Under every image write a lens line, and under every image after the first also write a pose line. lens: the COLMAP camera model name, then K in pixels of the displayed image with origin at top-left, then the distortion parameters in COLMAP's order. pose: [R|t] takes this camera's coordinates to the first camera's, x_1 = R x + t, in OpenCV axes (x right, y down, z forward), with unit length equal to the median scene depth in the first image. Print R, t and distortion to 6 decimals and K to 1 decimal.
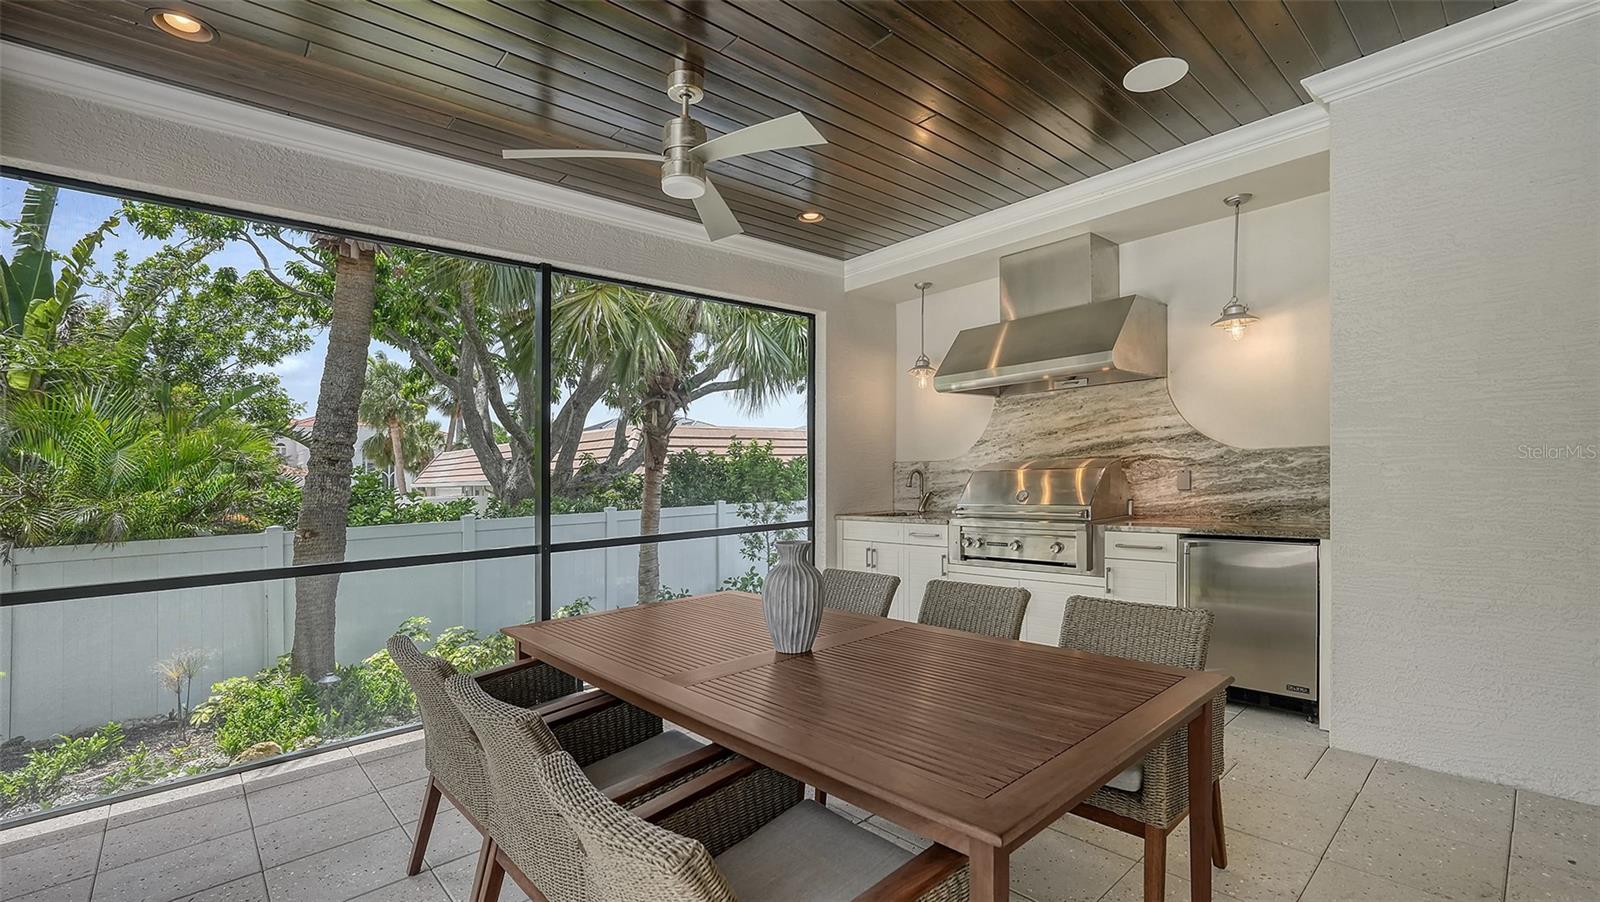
lens RADIAL K [[720.8, 0, 807.0], [0, 720.8, 499.4], [0, 0, 1]] dist [0.002941, 0.000683]
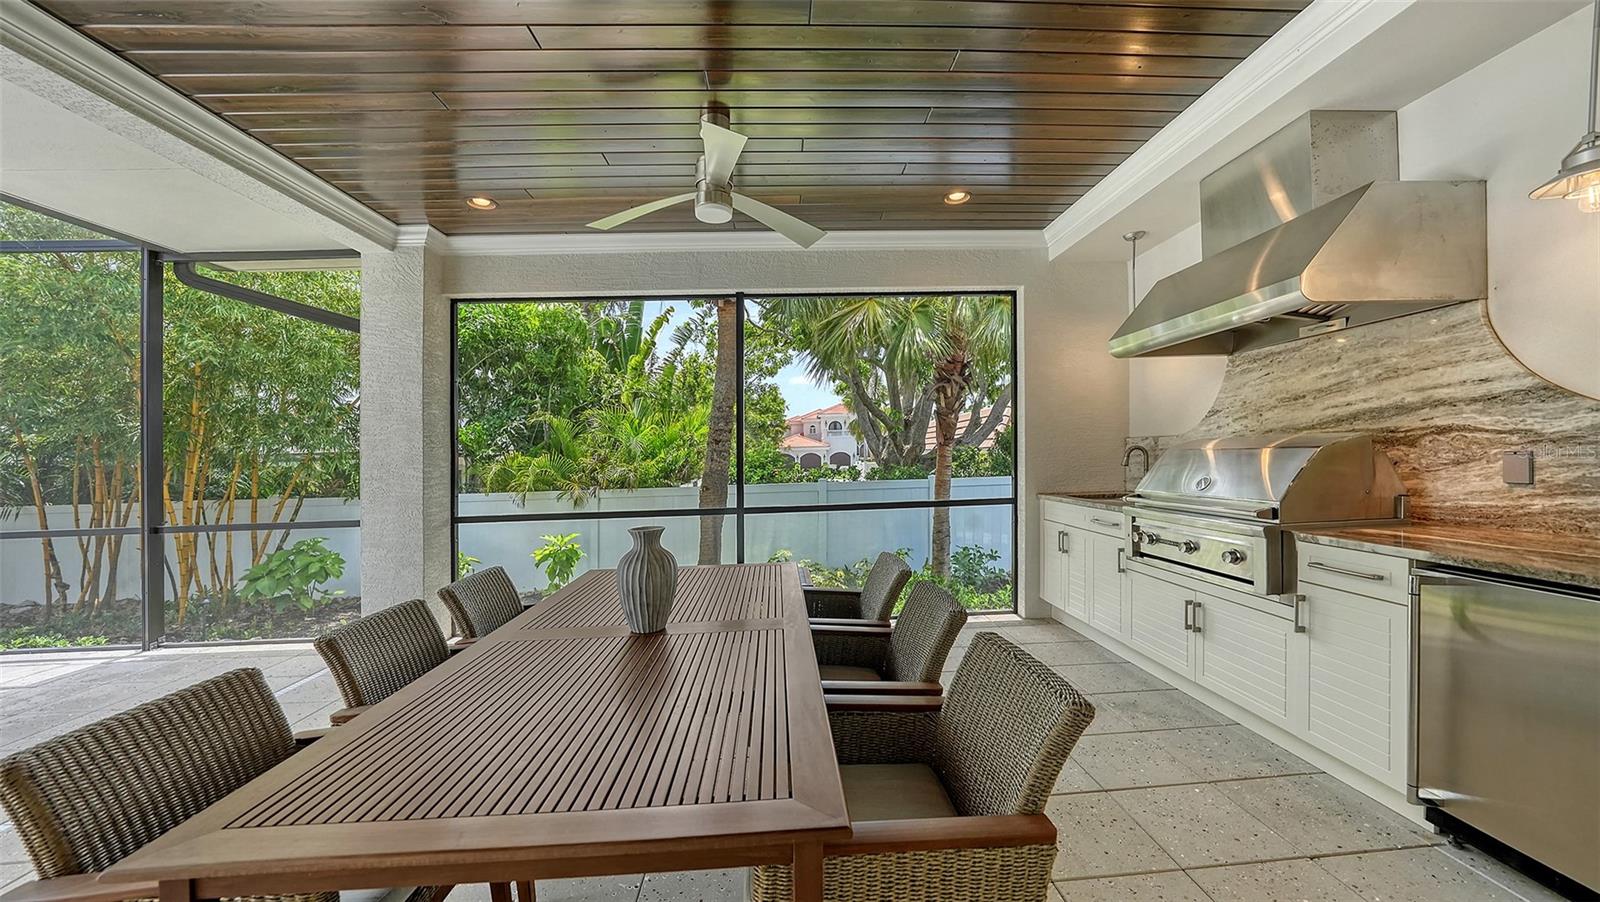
lens RADIAL K [[572.6, 0, 797.3], [0, 572.6, 459.3], [0, 0, 1]] dist [-0.006723, 0.000191]
pose [[0.769407, 0.009733, -0.638684, 0.328198], [-0.013165, 0.999913, -0.000622, -0.022754], [0.638623, 0.008887, 0.769469, 0.236123]]
